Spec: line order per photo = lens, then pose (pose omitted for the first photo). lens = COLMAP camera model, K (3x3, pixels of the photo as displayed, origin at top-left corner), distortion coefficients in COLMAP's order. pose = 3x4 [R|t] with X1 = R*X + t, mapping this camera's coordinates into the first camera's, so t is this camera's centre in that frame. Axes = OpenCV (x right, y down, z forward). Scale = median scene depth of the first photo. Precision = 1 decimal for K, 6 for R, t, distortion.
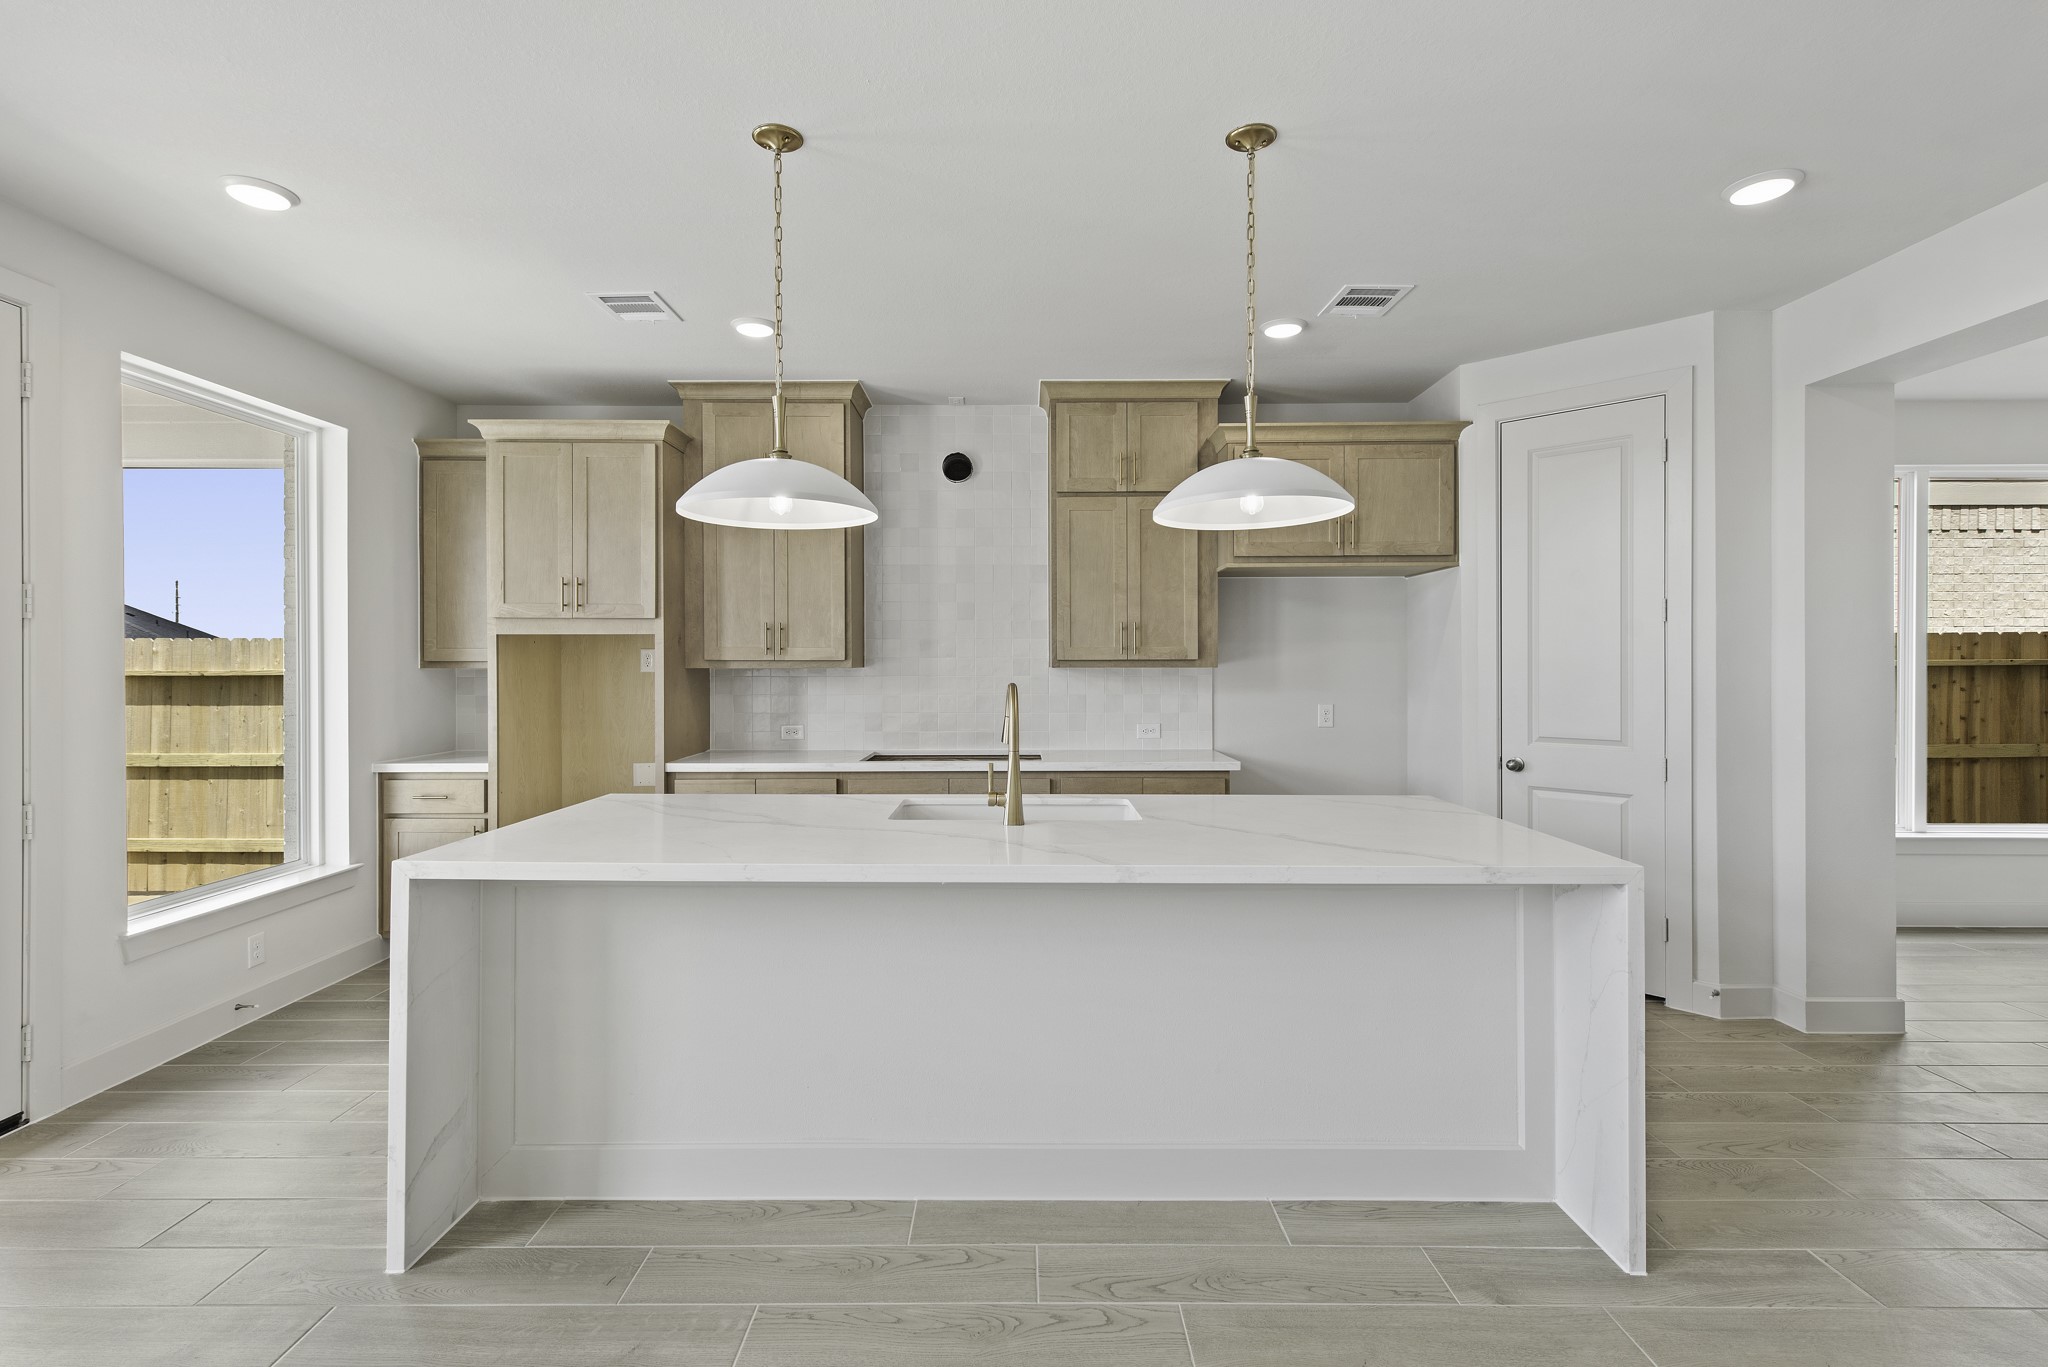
lens RADIAL K [[943.0, 0, 1022.0], [0, 943.0, 662.9], [0, 0, 1]] dist [0.011508, -0.000995]
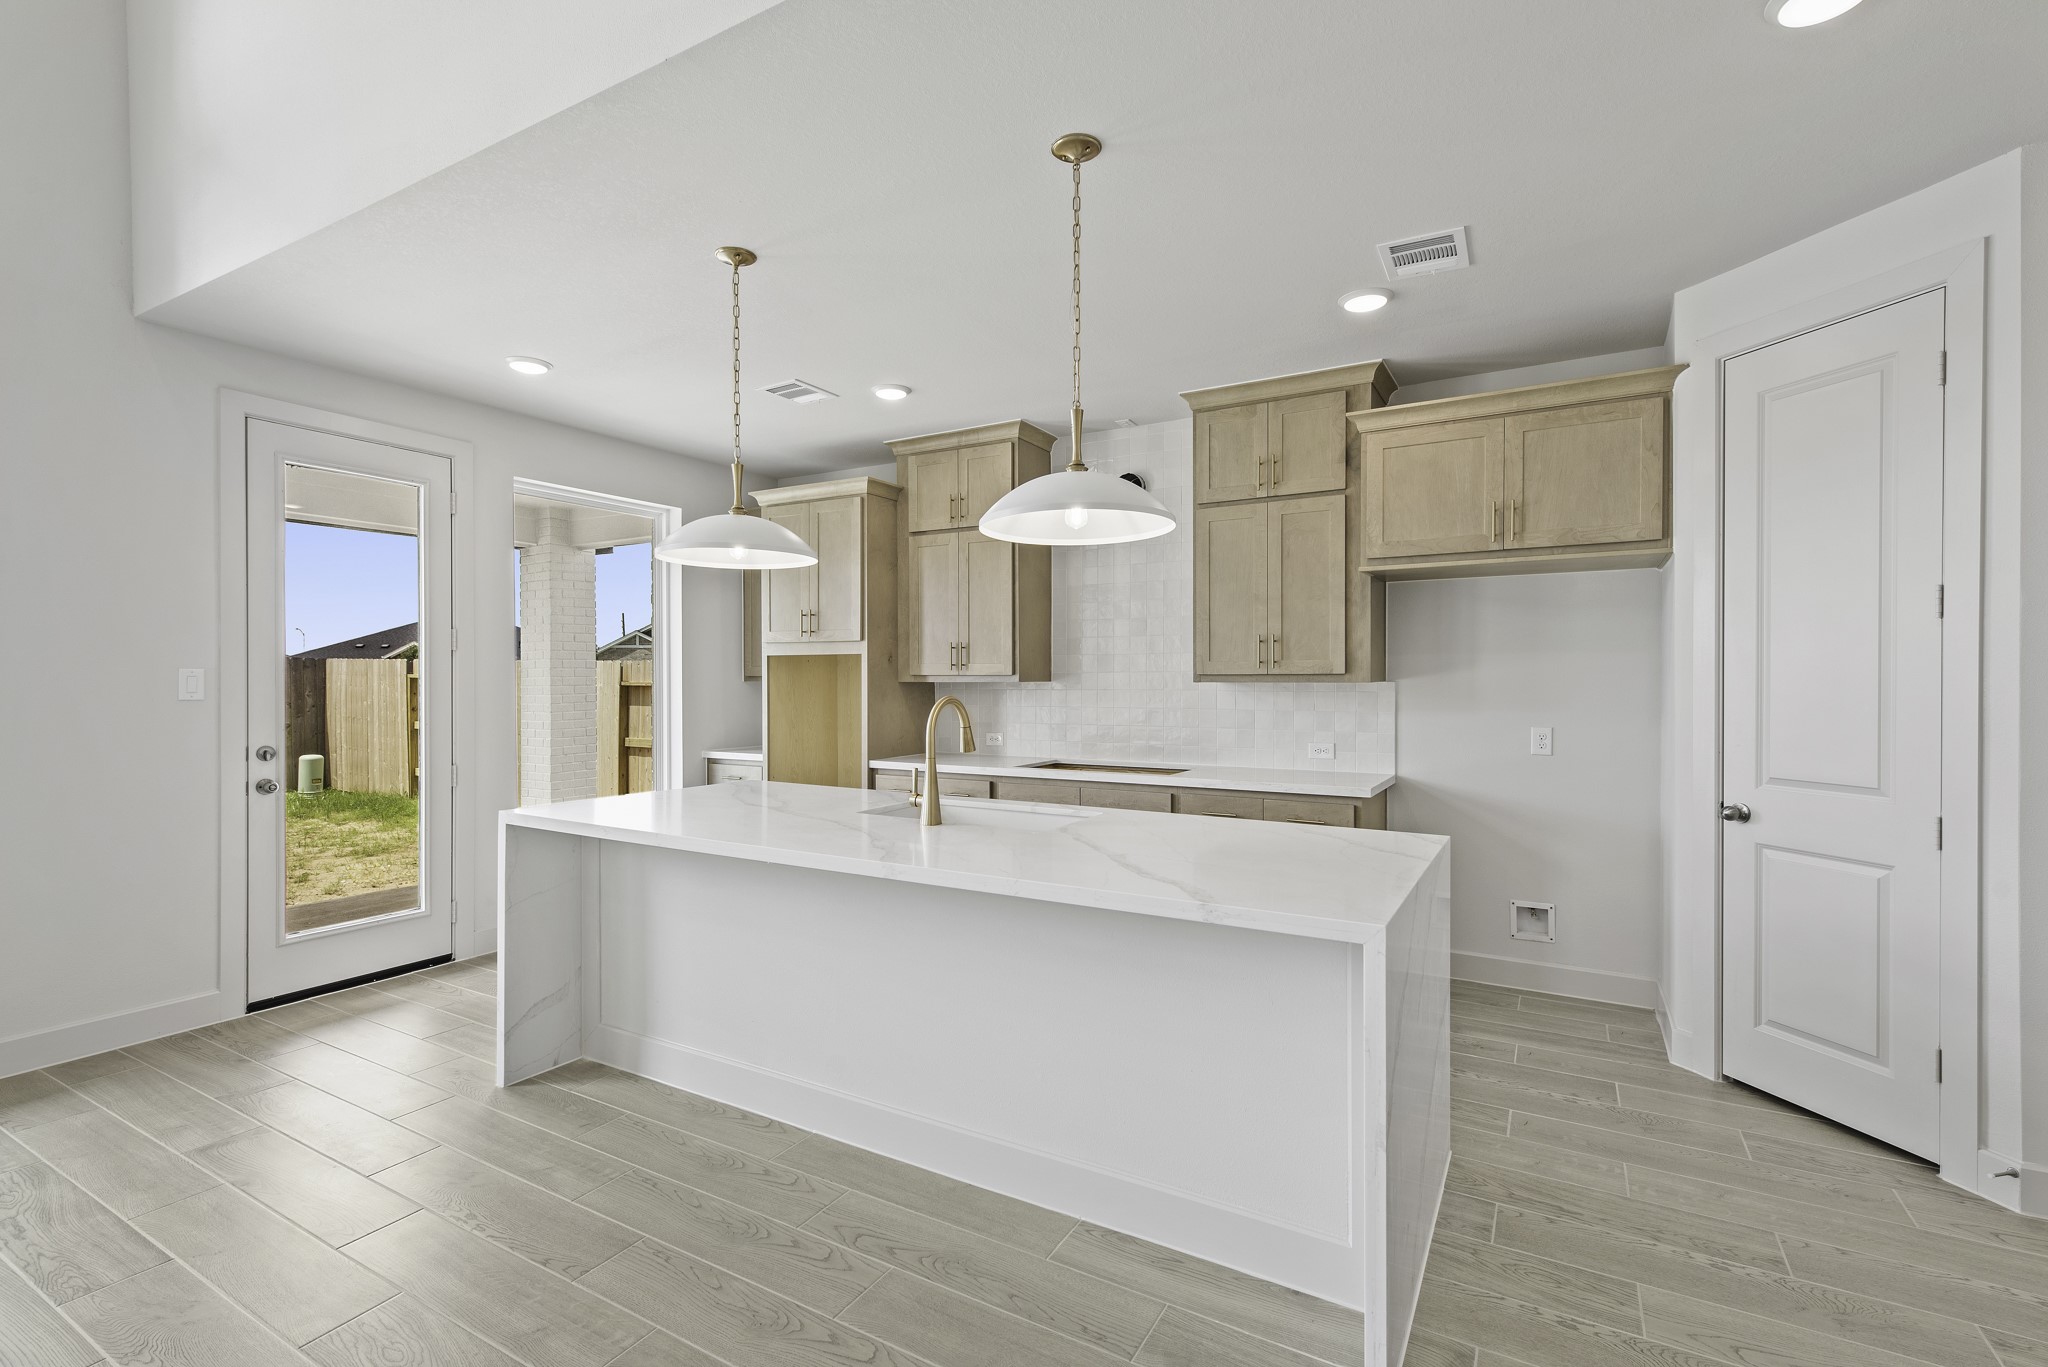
lens RADIAL K [[928.8, 0, 1019.1], [0, 928.8, 682.4], [0, 0, 1]] dist [0.009089, -0.001135]
pose [[0.866487, 0.002799, -0.499192, 0.375682], [-0.000134, 0.999986, 0.005375, -0.000124], [0.499200, -0.004590, 0.866475, 0.068321]]
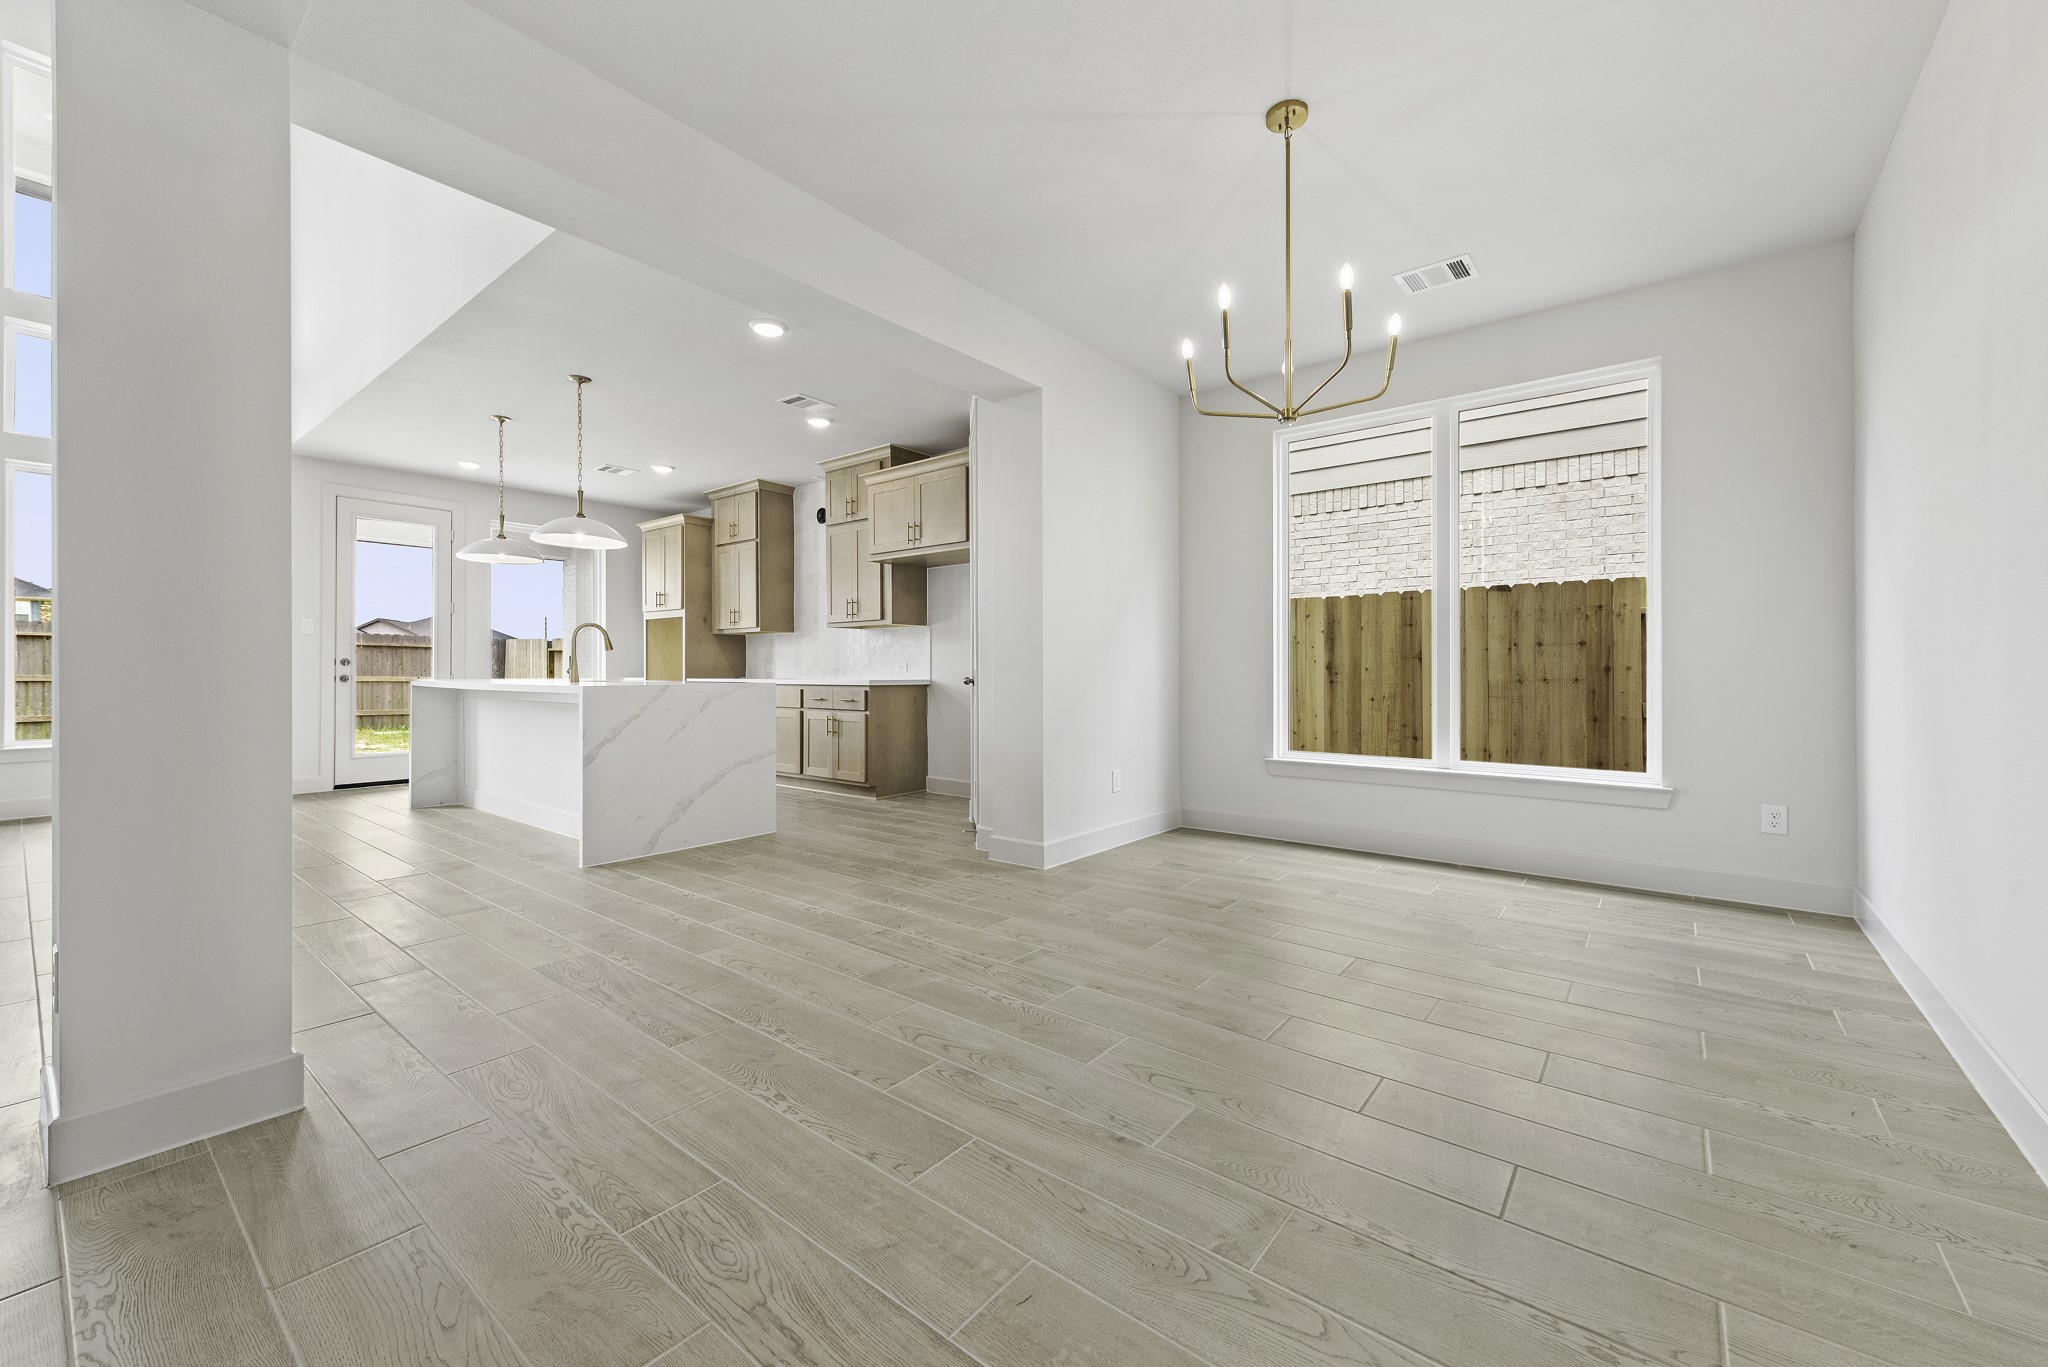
lens RADIAL K [[808.7, 0, 1027.8], [0, 808.7, 673.9], [0, 0, 1]] dist [0.005959, -0.000086]
pose [[0.789558, 0.002974, -0.613669, 1.291345], [-0.001502, 0.999995, 0.002914, 0.088725], [0.613674, -0.001379, 0.789558, 0.056964]]
